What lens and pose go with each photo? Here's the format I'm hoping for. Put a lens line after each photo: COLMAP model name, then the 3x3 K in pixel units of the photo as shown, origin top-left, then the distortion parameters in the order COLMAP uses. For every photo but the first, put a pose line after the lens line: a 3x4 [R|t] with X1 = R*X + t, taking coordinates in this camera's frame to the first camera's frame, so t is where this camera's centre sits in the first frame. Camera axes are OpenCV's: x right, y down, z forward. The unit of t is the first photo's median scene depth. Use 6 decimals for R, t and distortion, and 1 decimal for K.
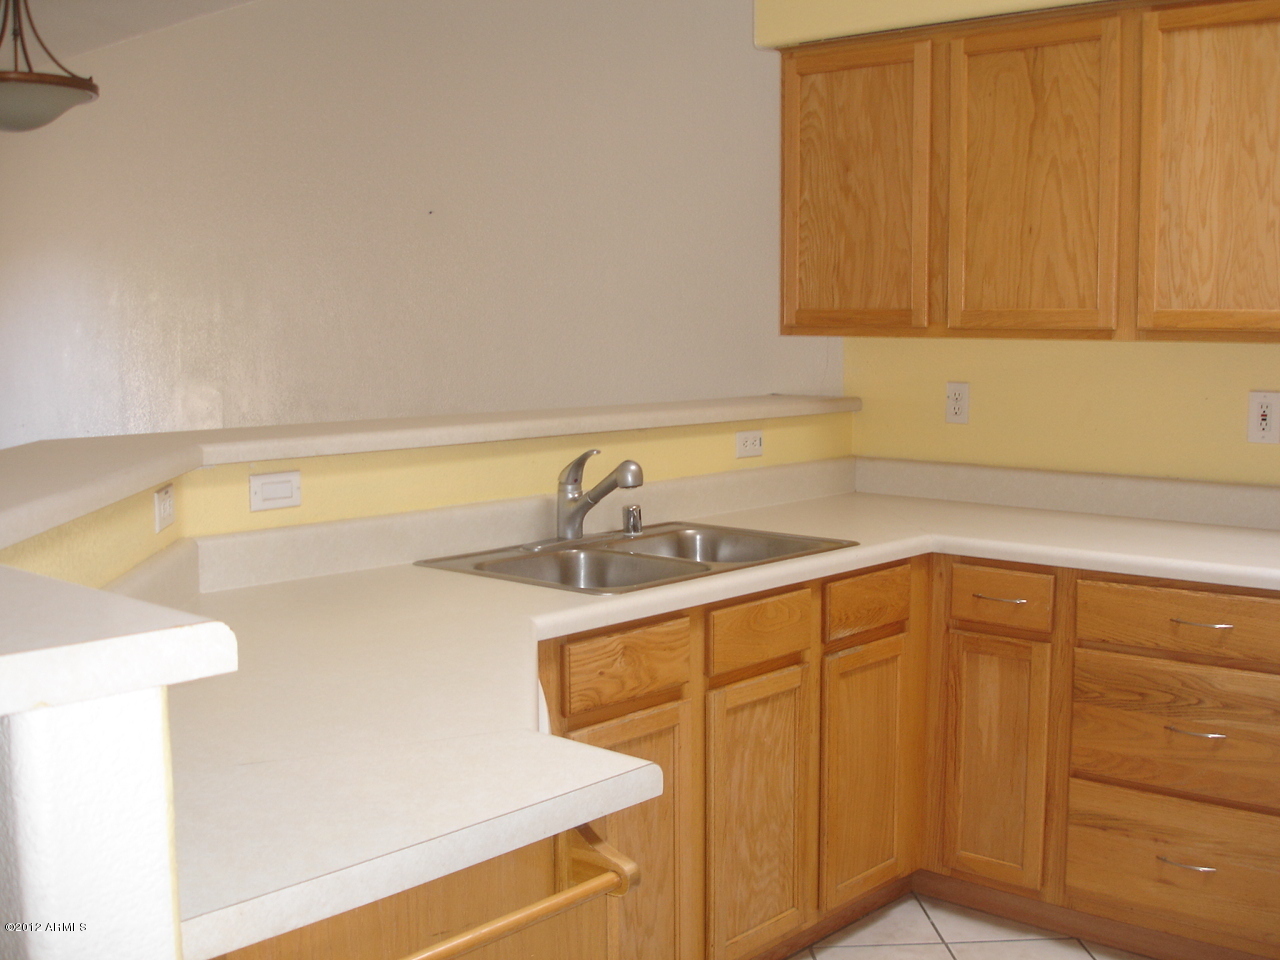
lens RADIAL K [[1455.9, 0, 640.6], [0, 1455.9, 479.4], [0, 0, 1]] dist [-0.101807, 0.000000]
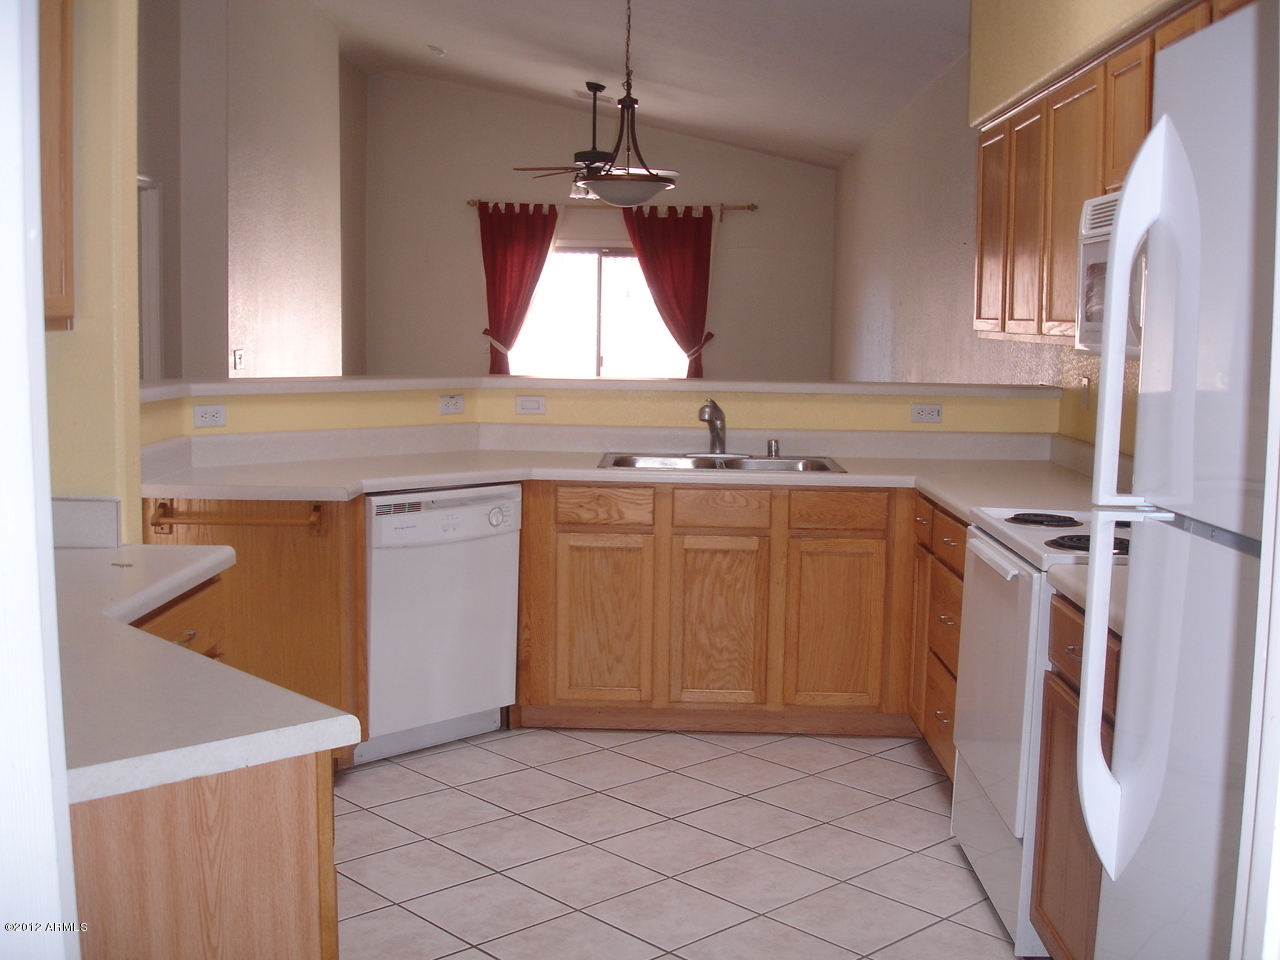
lens RADIAL K [[1455.9, 0, 638.9], [0, 1455.9, 480.3], [0, 0, 1]] dist [-0.101807, 0.000000]
pose [[0.634056, 0.097367, -0.767133, 1.284060], [-0.098045, 0.994157, 0.045145, 0.005430], [0.767046, 0.046589, 0.639898, -0.143382]]
